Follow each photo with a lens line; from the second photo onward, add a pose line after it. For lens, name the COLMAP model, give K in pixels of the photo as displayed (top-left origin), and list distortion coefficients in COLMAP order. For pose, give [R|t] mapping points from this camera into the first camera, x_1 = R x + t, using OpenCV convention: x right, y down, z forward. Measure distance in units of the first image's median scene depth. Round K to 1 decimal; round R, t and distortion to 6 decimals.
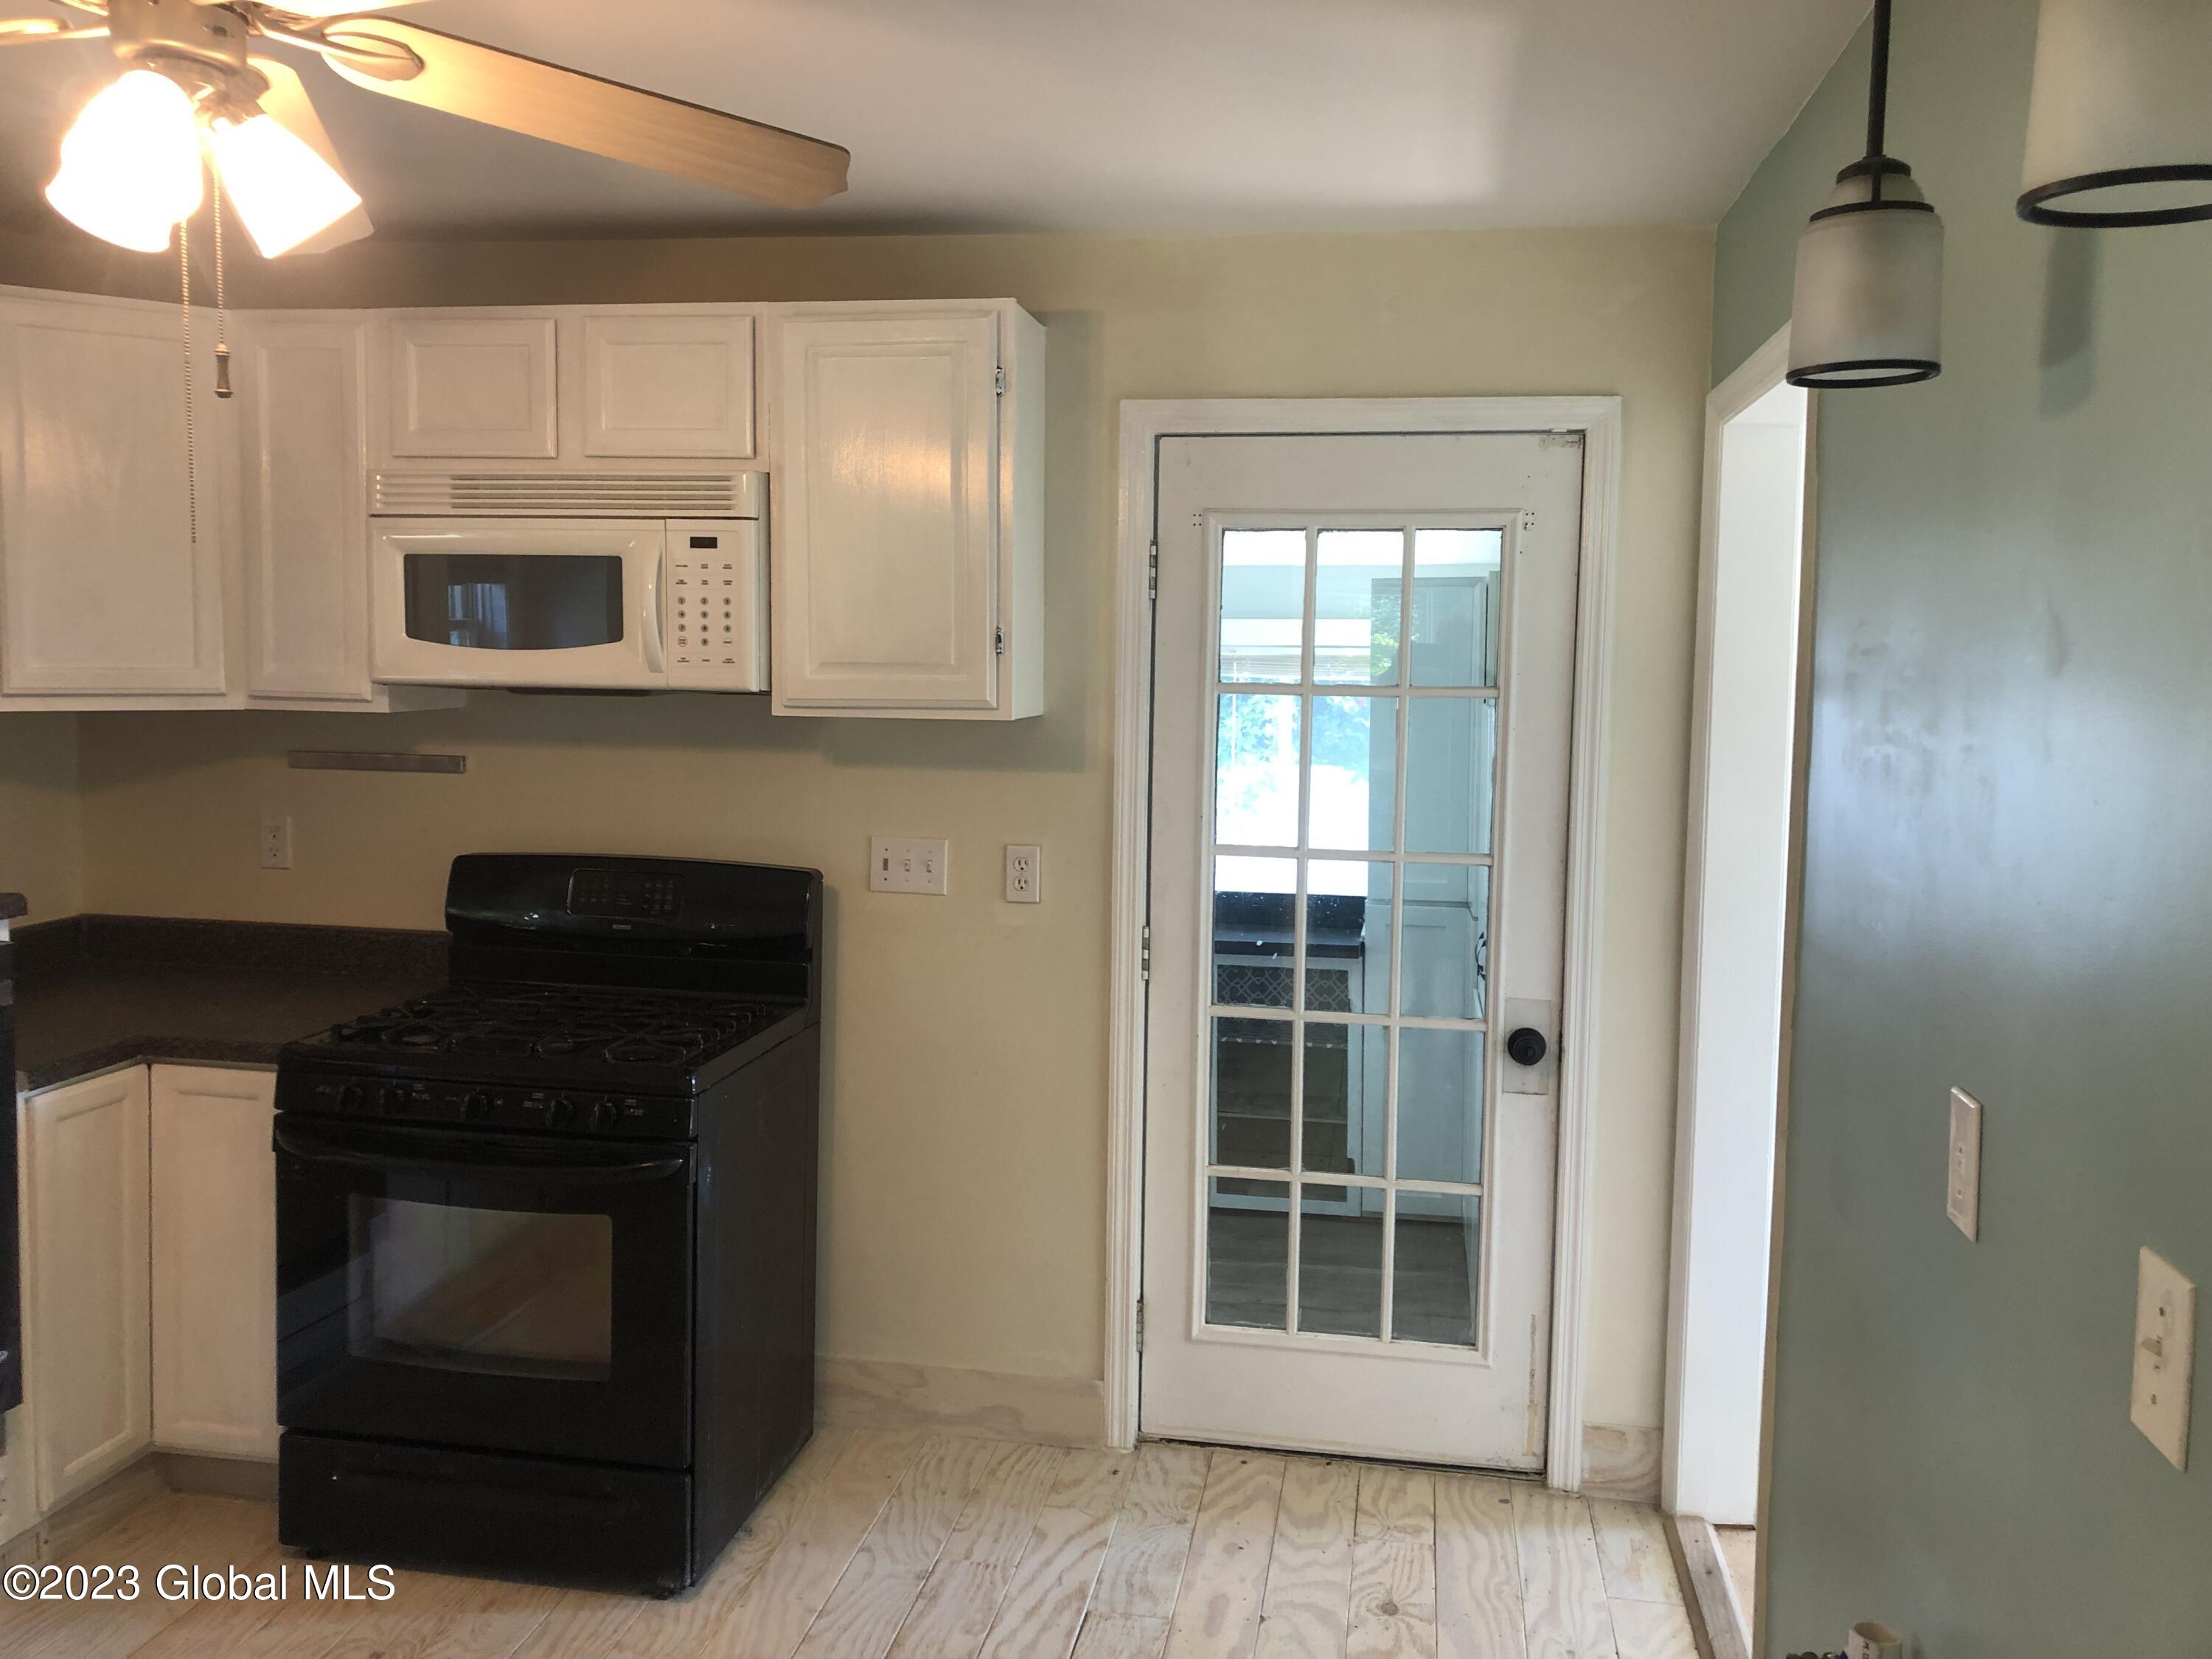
lens RADIAL K [[1792.5, 0, 1140.9], [0, 1792.5, 823.9], [0, 0, 1]] dist [0.059665, -0.101738]
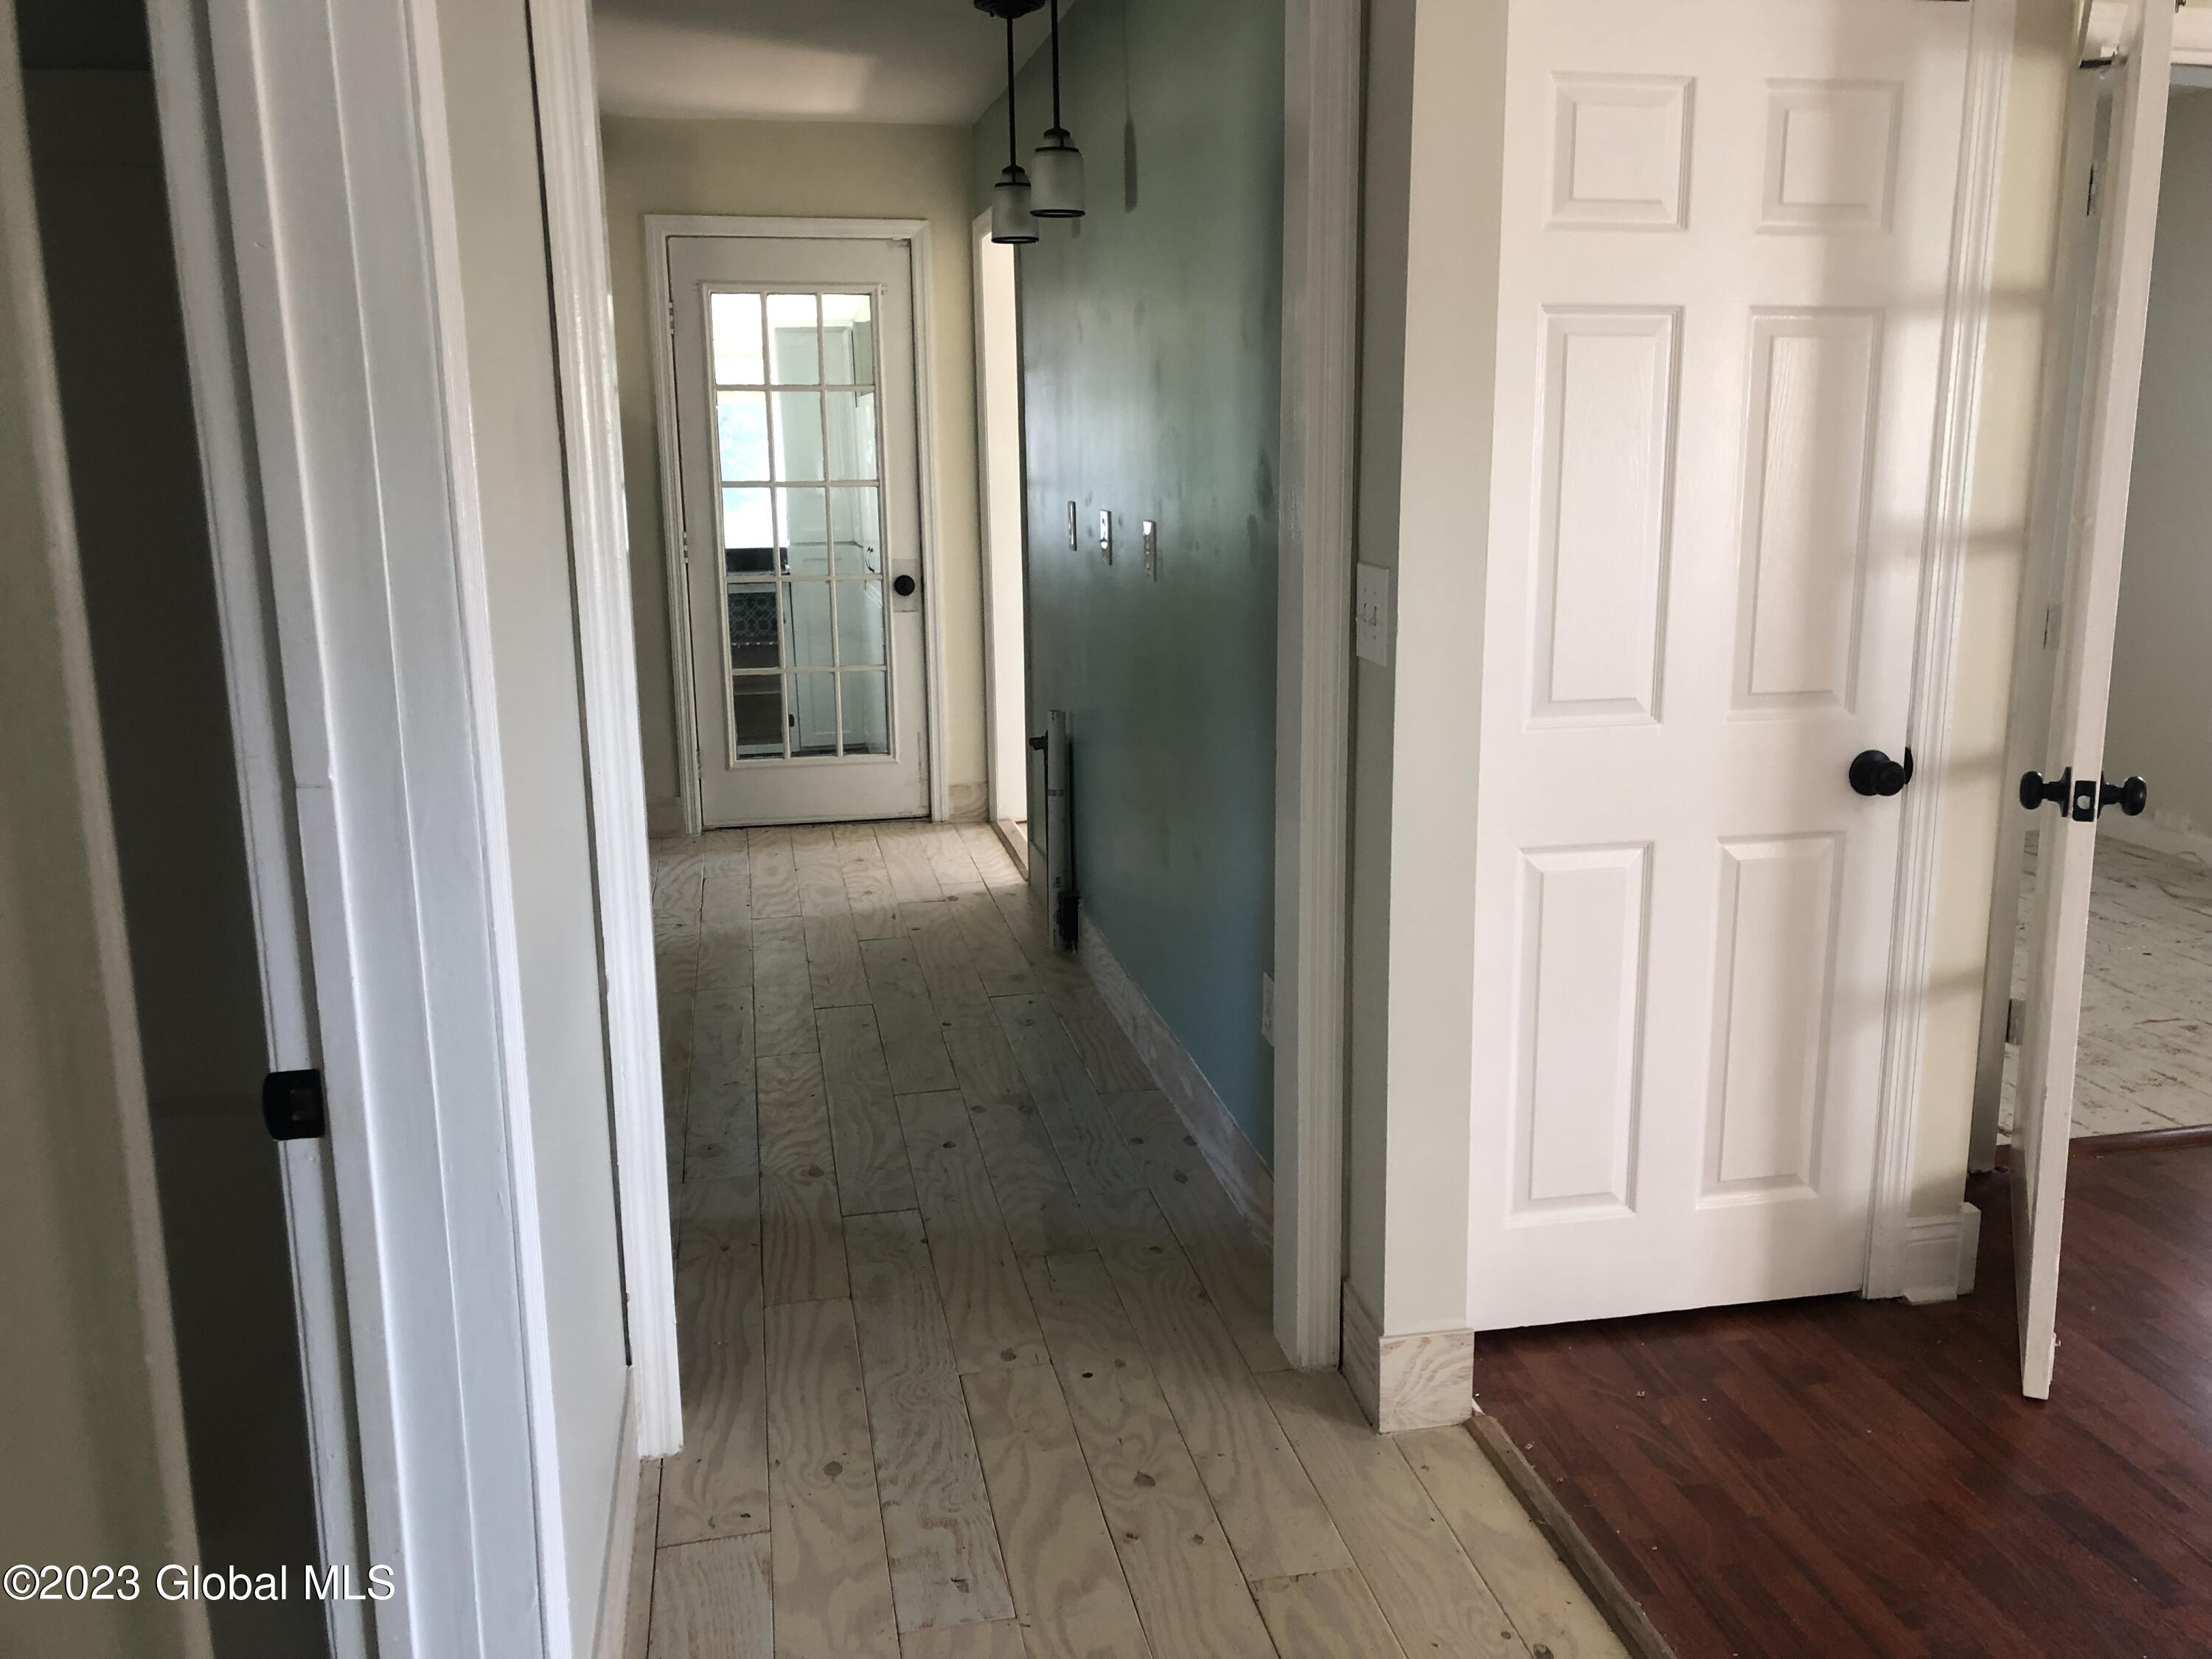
lens RADIAL K [[1792.5, 0, 1140.9], [0, 1792.5, 823.9], [0, 0, 1]] dist [0.059665, -0.101738]
pose [[0.929975, -0.101388, 0.353366, -0.236142], [0.057542, 0.989515, 0.132475, 0.136757], [-0.363093, -0.102865, 0.926057, -0.818598]]
